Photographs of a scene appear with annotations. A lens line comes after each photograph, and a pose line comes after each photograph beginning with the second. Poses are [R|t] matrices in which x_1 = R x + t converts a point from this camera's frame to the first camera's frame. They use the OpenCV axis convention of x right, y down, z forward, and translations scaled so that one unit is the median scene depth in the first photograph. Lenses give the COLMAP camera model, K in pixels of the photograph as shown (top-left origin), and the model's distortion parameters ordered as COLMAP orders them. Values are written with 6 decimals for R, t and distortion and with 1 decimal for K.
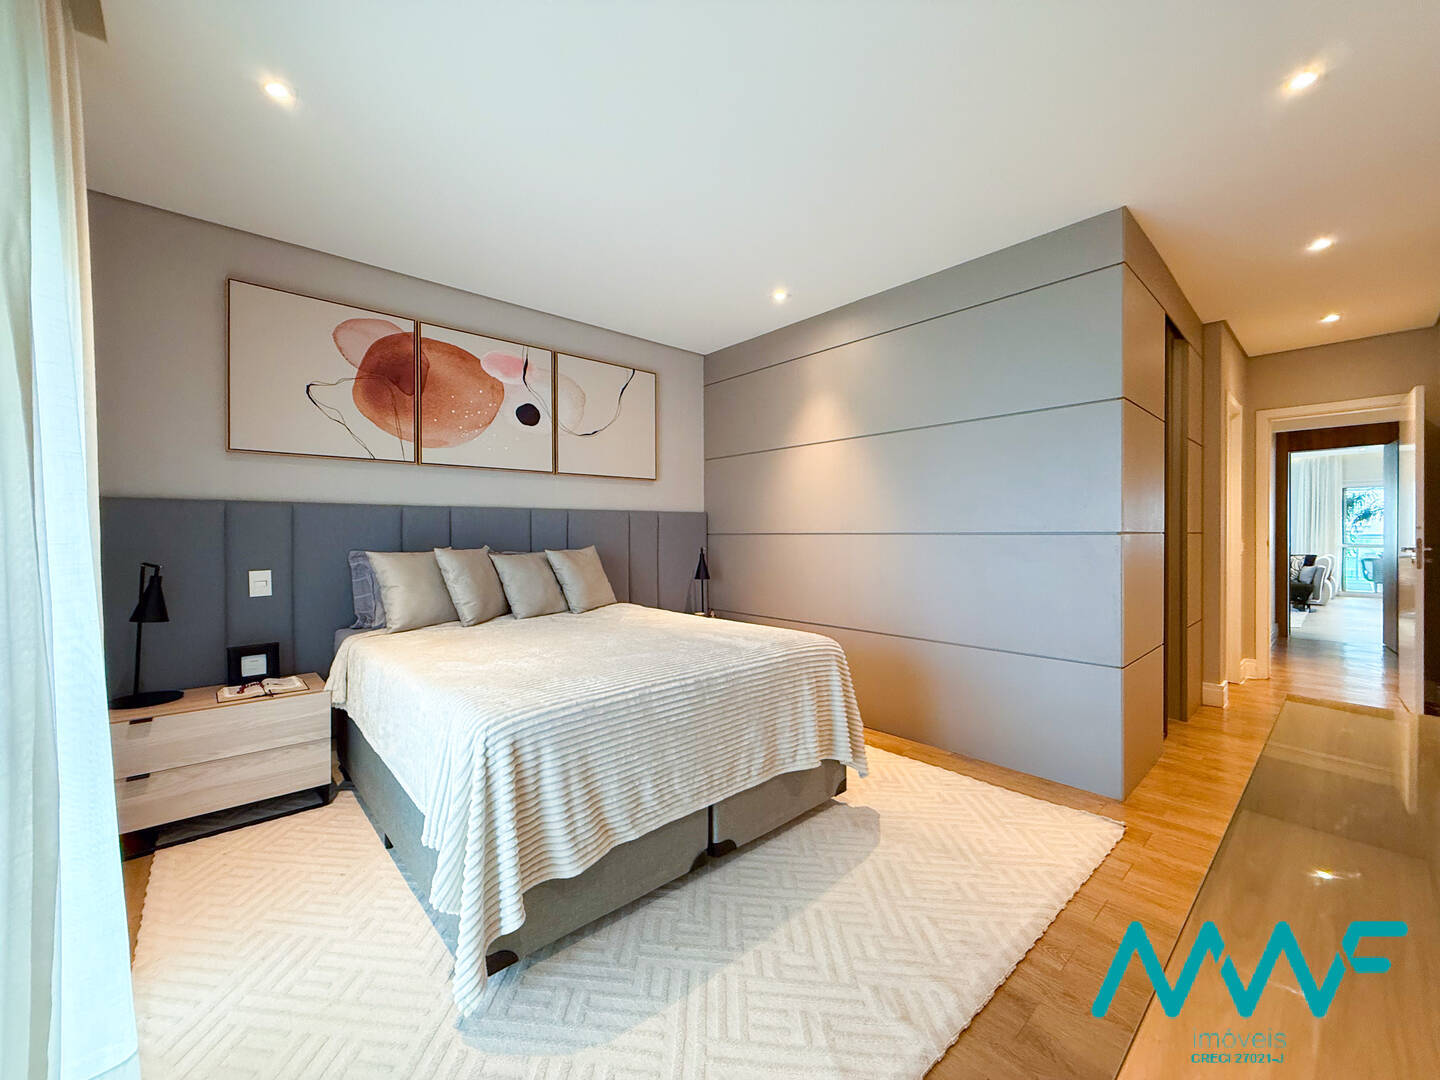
lens RADIAL K [[574.6, 0, 710.2], [0, 574.6, 541.9], [0, 0, 1]] dist [0.002300, 0.000359]
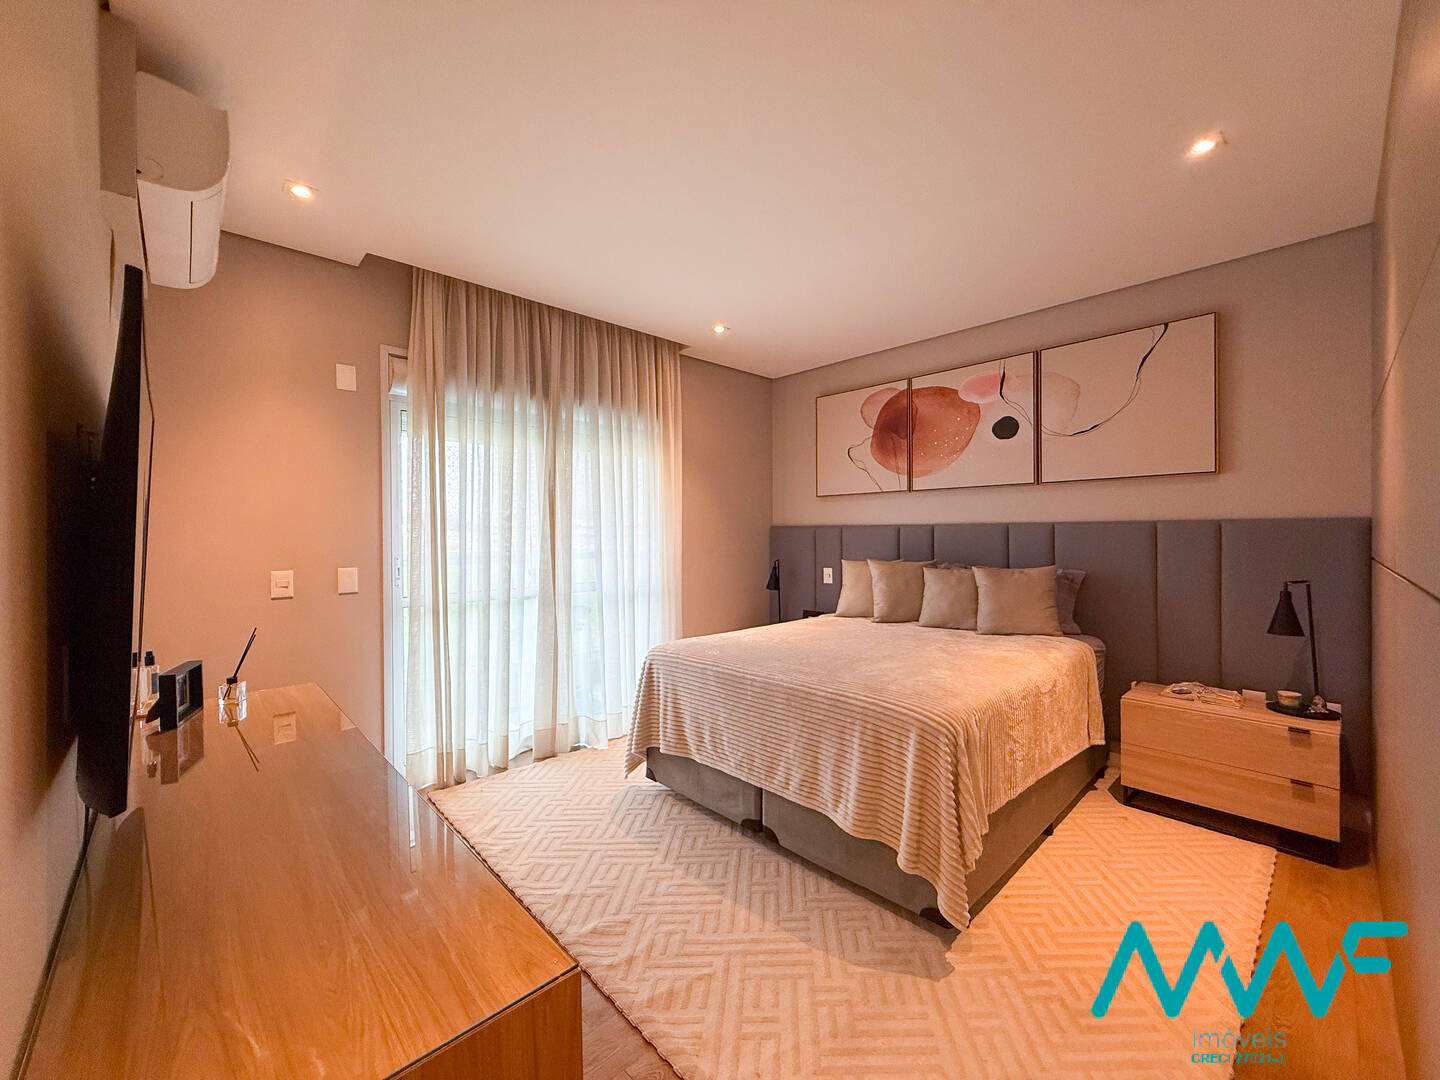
lens RADIAL K [[574.6, 0, 727.4], [0, 574.6, 548.0], [0, 0, 1]] dist [0.002300, 0.000359]
pose [[0.040771, 0.029041, -0.998746, 0.790421], [-0.014243, 0.999493, 0.028481, -0.046510], [0.999067, 0.013064, 0.041164, 0.595249]]
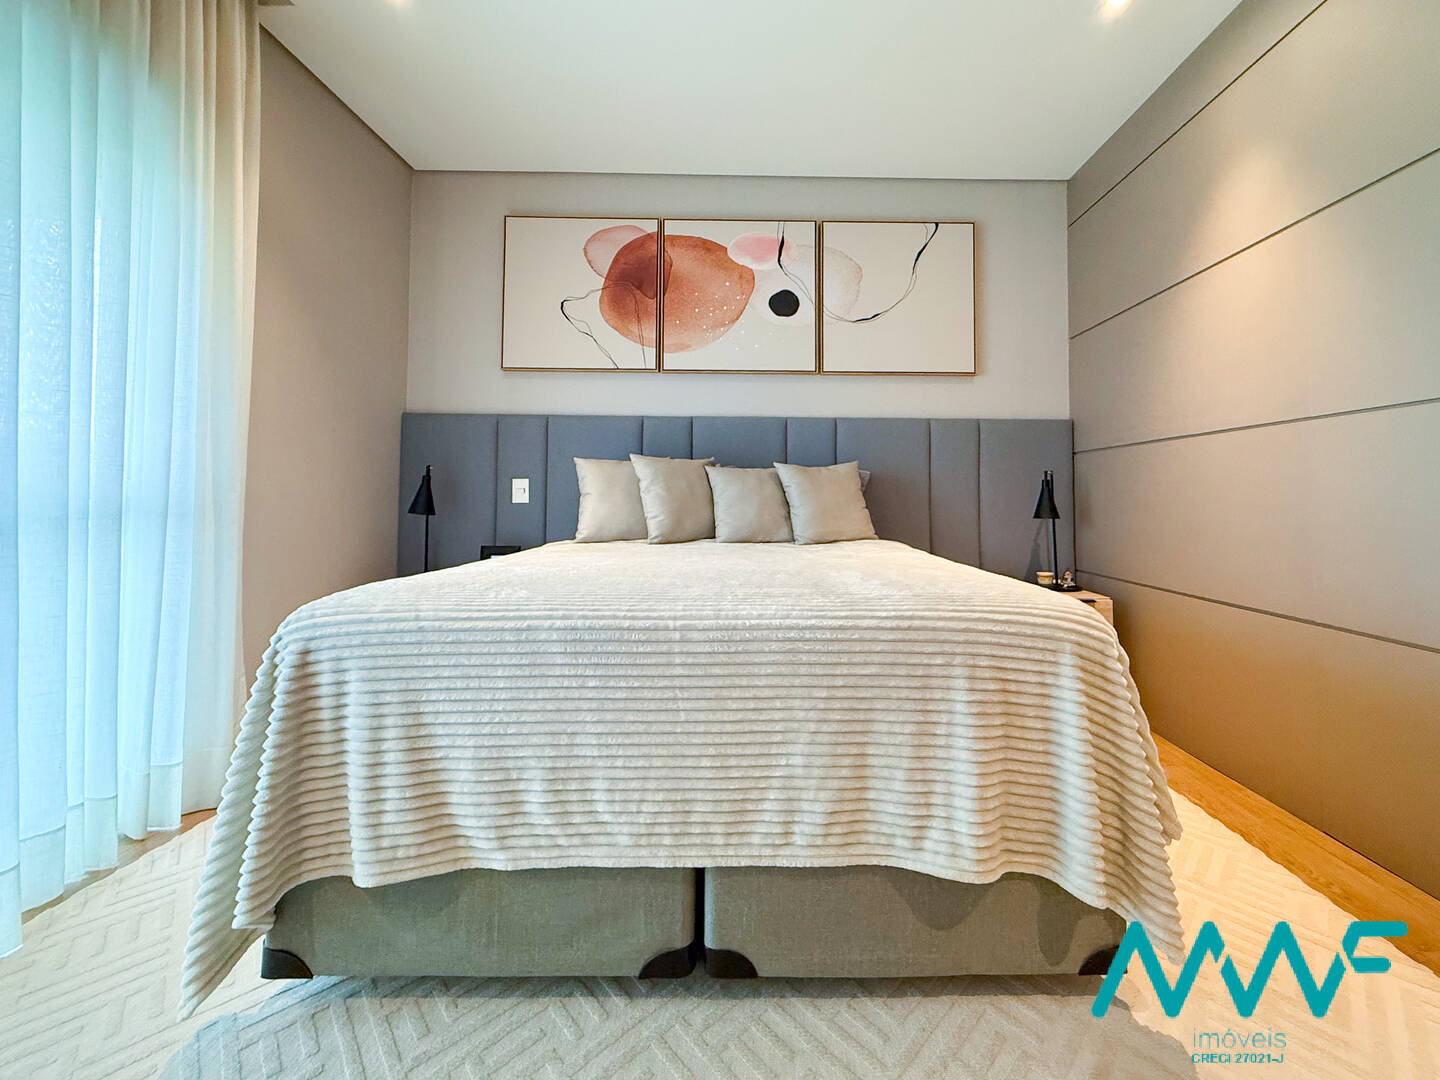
lens RADIAL K [[613.6, 0, 766.8], [0, 613.6, 482.4], [0, 0, 1]] dist [0.001347, 0.000596]
pose [[0.756126, -0.006064, -0.654398, 0.288601], [-0.023123, 0.999085, -0.035975, 0.080567], [0.654017, 0.042333, 0.755294, 0.404554]]
